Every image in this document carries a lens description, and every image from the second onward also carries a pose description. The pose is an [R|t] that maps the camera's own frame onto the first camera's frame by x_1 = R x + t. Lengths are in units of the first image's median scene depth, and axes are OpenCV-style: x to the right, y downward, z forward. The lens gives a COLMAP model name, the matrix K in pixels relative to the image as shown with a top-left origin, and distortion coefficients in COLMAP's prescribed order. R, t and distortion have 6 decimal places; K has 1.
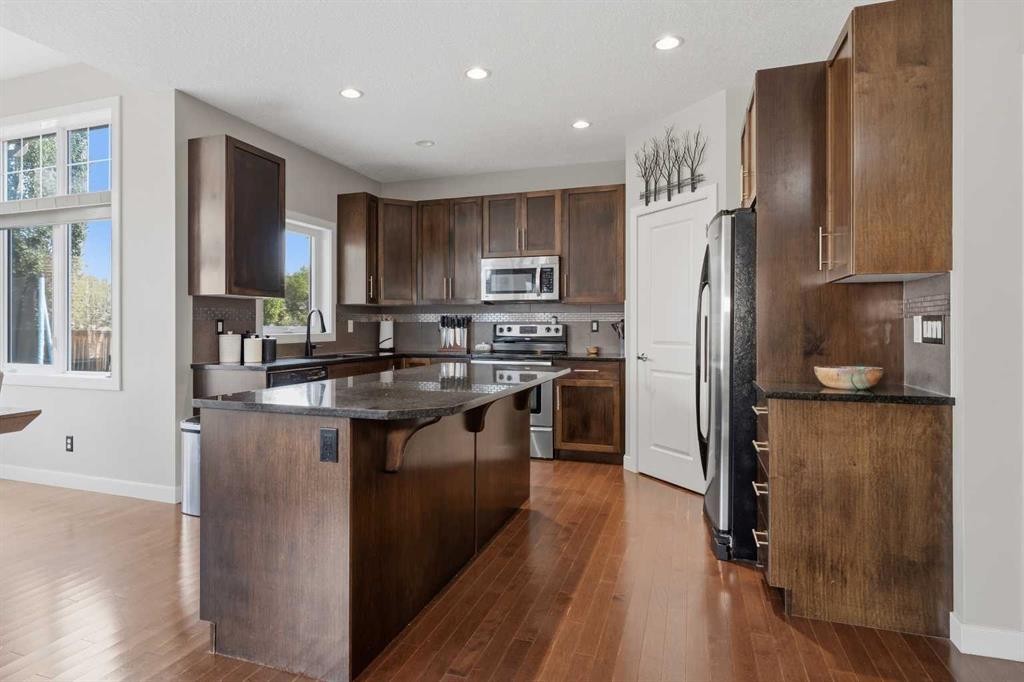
lens RADIAL K [[551.6, 0, 515.8], [0, 551.6, 332.1], [0, 0, 1]] dist [-0.000724, -0.000285]
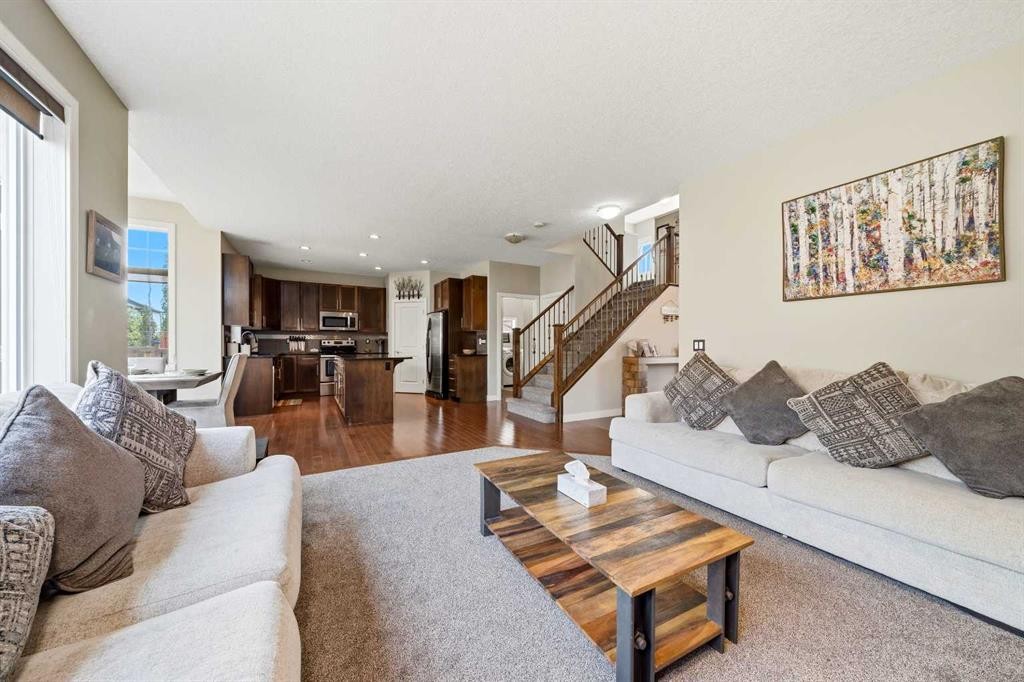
lens RADIAL K [[351.5, 0, 519.2], [0, 351.5, 342.8], [0, 0, 1]] dist [-0.006068, 0.000097]
pose [[0.666425, 0.002519, 0.745567, -0.596537], [0.007142, 0.999927, -0.009763, 0.016716], [-0.745538, 0.011831, 0.666359, -0.579569]]
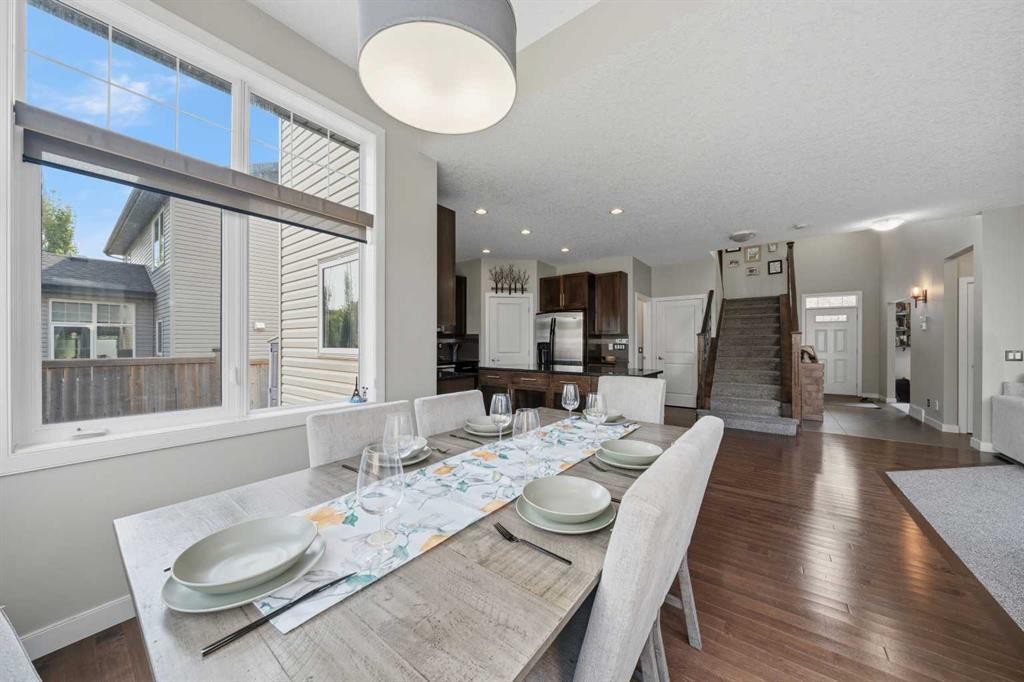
lens RADIAL K [[351.5, 0, 515.3], [0, 351.5, 340.8], [0, 0, 1]] dist [-0.006068, 0.000097]
pose [[0.326136, 0.004706, 0.945311, -0.928362], [0.007686, 0.999941, -0.007630, -0.016872], [-0.945292, 0.009754, 0.326081, 0.371335]]
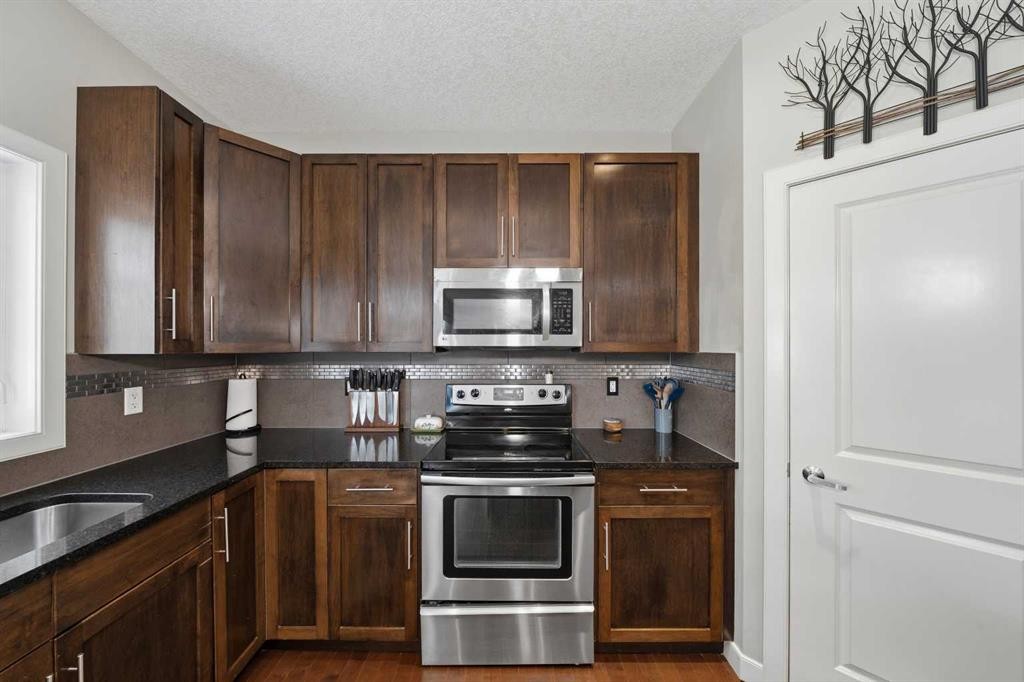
lens RADIAL K [[351.5, 0, 512.0], [0, 351.5, 350.5], [0, 0, 1]] dist [-0.006068, 0.000097]
pose [[0.953804, 0.000549, 0.300429, -0.092856], [0.001570, 0.999976, -0.006810, -0.051208], [-0.300426, 0.006967, 0.953780, 0.658976]]
